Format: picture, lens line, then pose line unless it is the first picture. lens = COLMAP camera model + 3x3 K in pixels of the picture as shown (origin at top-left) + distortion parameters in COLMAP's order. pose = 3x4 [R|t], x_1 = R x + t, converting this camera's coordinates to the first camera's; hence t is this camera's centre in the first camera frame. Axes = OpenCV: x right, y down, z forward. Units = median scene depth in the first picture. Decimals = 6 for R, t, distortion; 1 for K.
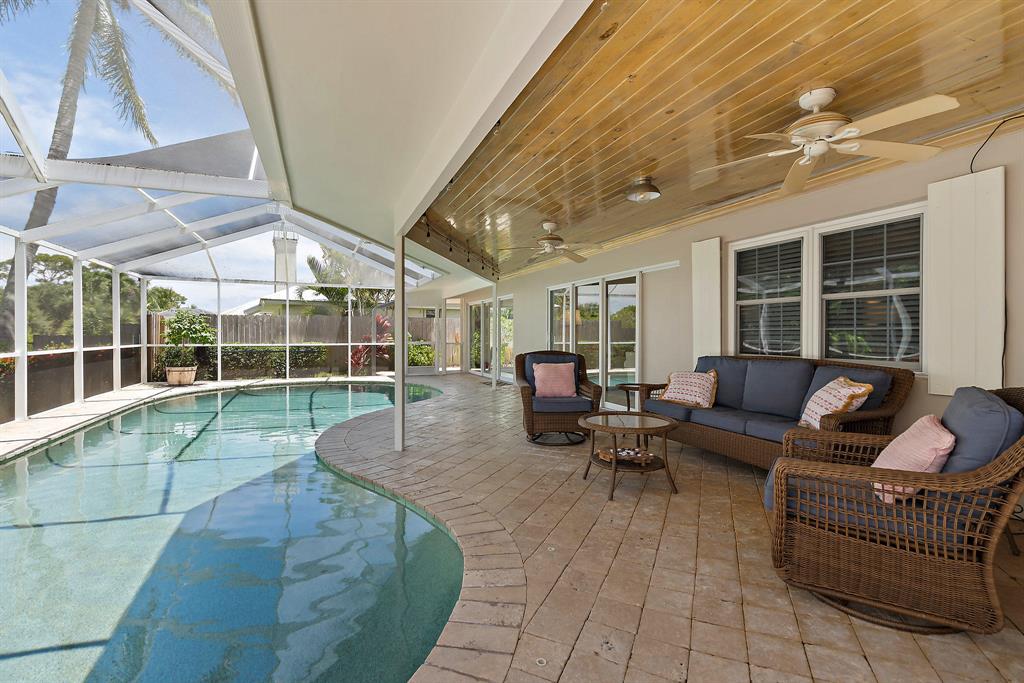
lens RADIAL K [[471.5, 0, 511.2], [0, 471.5, 338.8], [0, 0, 1]] dist [0.002155, 0.000815]
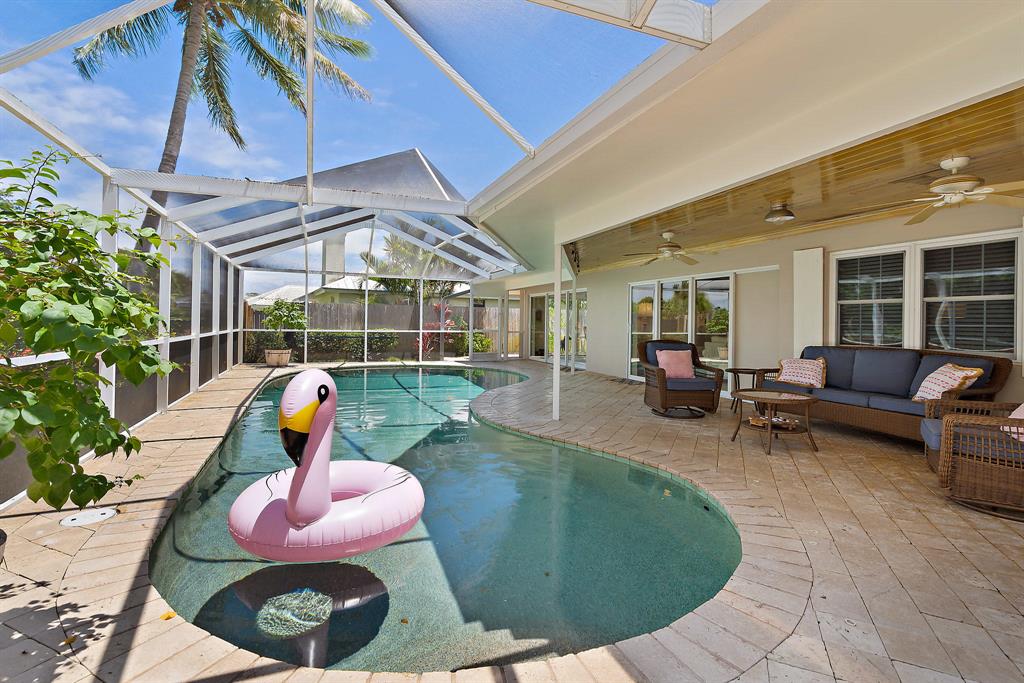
lens RADIAL K [[471.5, 0, 502.1], [0, 471.5, 323.6], [0, 0, 1]] dist [0.002155, 0.000815]
pose [[0.999370, 0.012819, -0.033090, -0.339032], [-0.013081, 0.999885, -0.007722, -0.001262], [0.032987, 0.008150, 0.999423, -0.232920]]
